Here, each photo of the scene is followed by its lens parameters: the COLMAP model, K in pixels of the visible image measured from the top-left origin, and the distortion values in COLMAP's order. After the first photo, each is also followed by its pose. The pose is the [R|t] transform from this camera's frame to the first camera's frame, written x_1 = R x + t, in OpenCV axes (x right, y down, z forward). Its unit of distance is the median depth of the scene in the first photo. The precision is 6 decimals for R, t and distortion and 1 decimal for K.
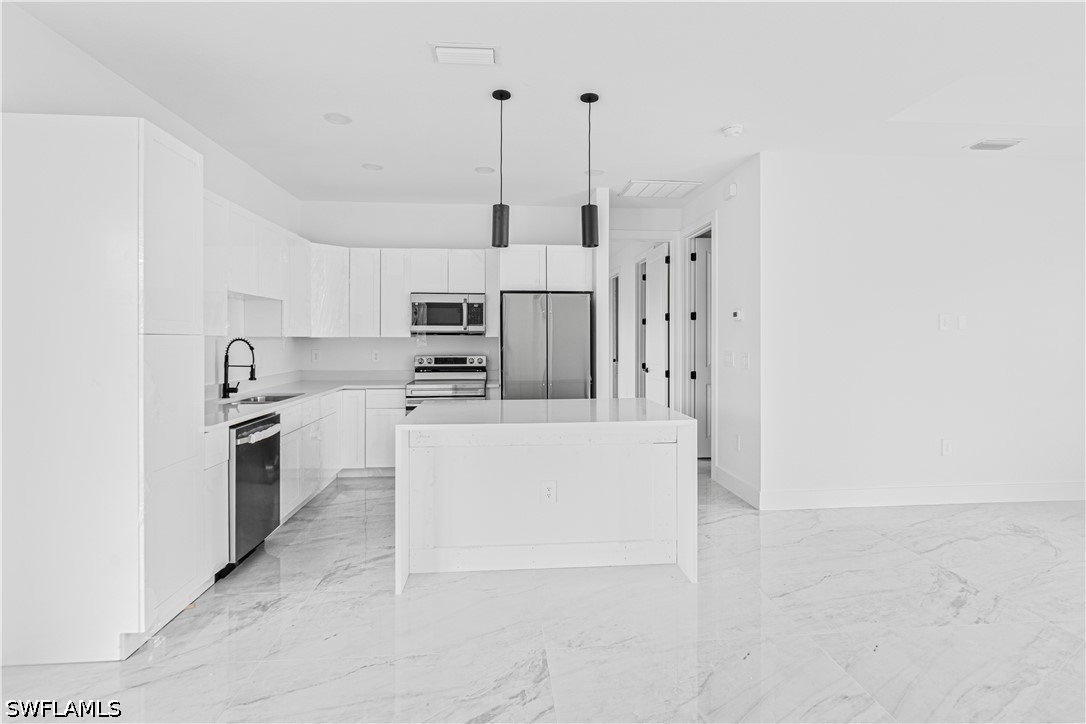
lens RADIAL K [[517.1, 0, 544.0], [0, 517.1, 339.5], [0, 0, 1]] dist [-0.009028, 0.003912]
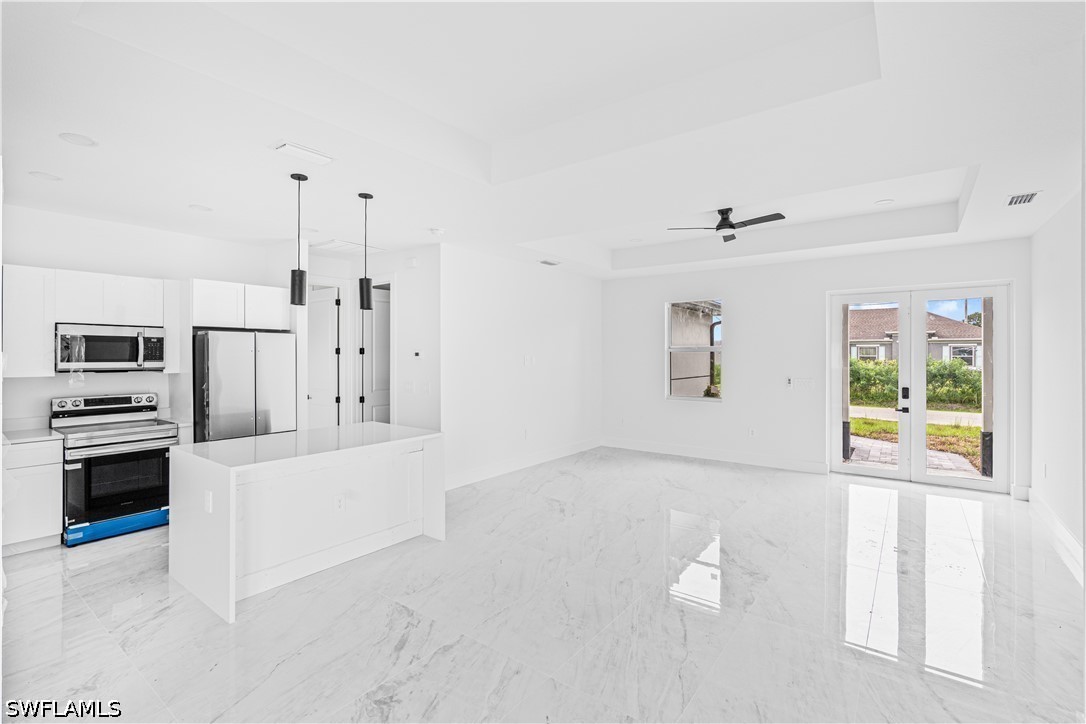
lens RADIAL K [[490.6, 0, 536.8], [0, 490.6, 354.5], [0, 0, 1]] dist [-0.010380, 0.003953]
pose [[0.671824, 0.003039, 0.740704, -0.406246], [0.000054, 0.999991, -0.004152, -0.046123], [-0.740710, 0.002829, 0.671818, -0.115359]]
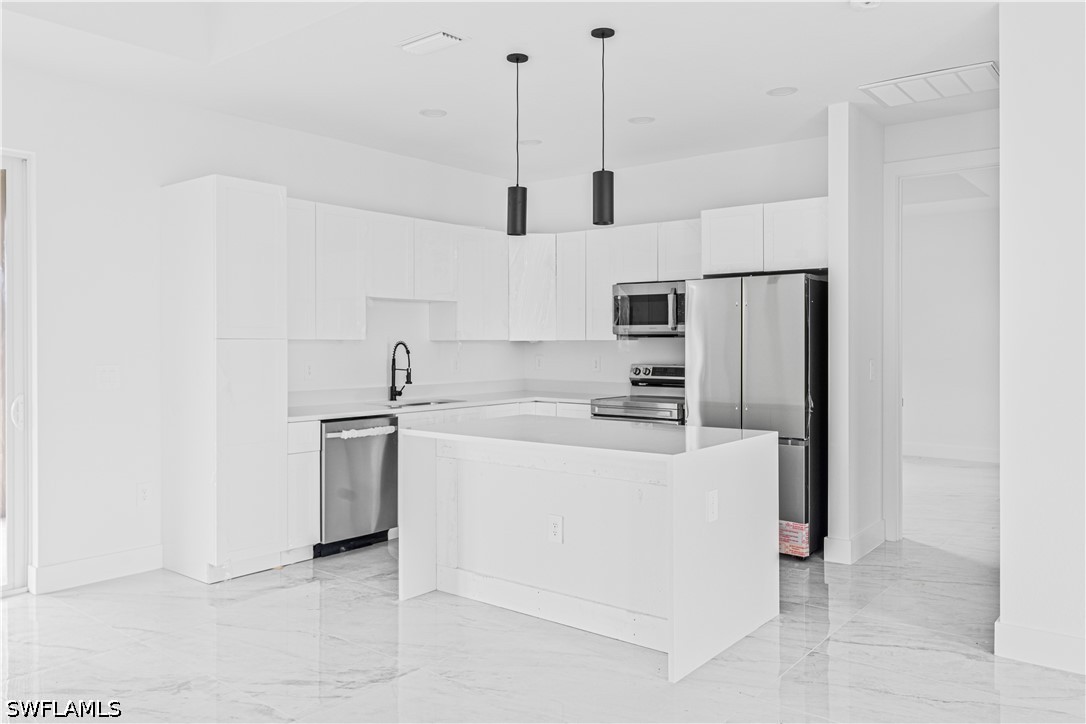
lens RADIAL K [[812.8, 0, 540.2], [0, 812.8, 350.5], [0, 0, 1]] dist [0.008851, -0.004645]
pose [[0.723871, 0.007904, -0.689890, 0.649938], [-0.001642, 0.999951, 0.009733, -0.001106], [0.689933, -0.005913, 0.723849, 0.036428]]
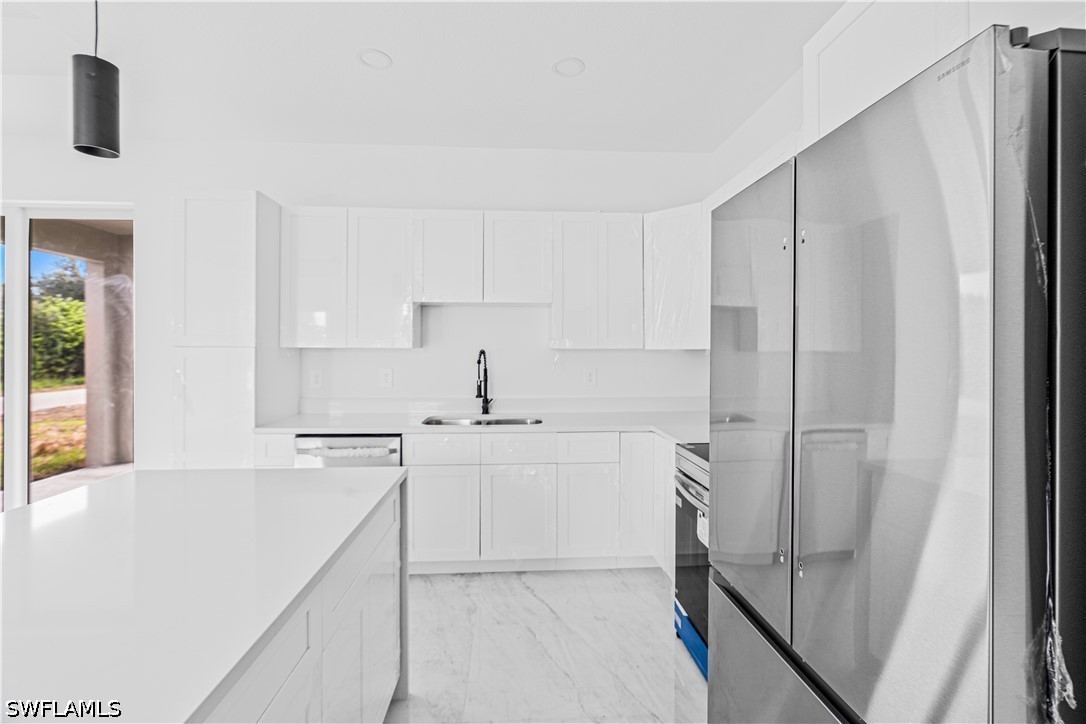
lens RADIAL K [[490.6, 0, 548.3], [0, 490.6, 352.4], [0, 0, 1]] dist [-0.010380, 0.003953]
pose [[-0.021514, 0.007838, -0.999738, 0.252549], [-0.006407, 0.999948, 0.007978, -0.005811], [0.999748, 0.006577, -0.021463, 1.049397]]
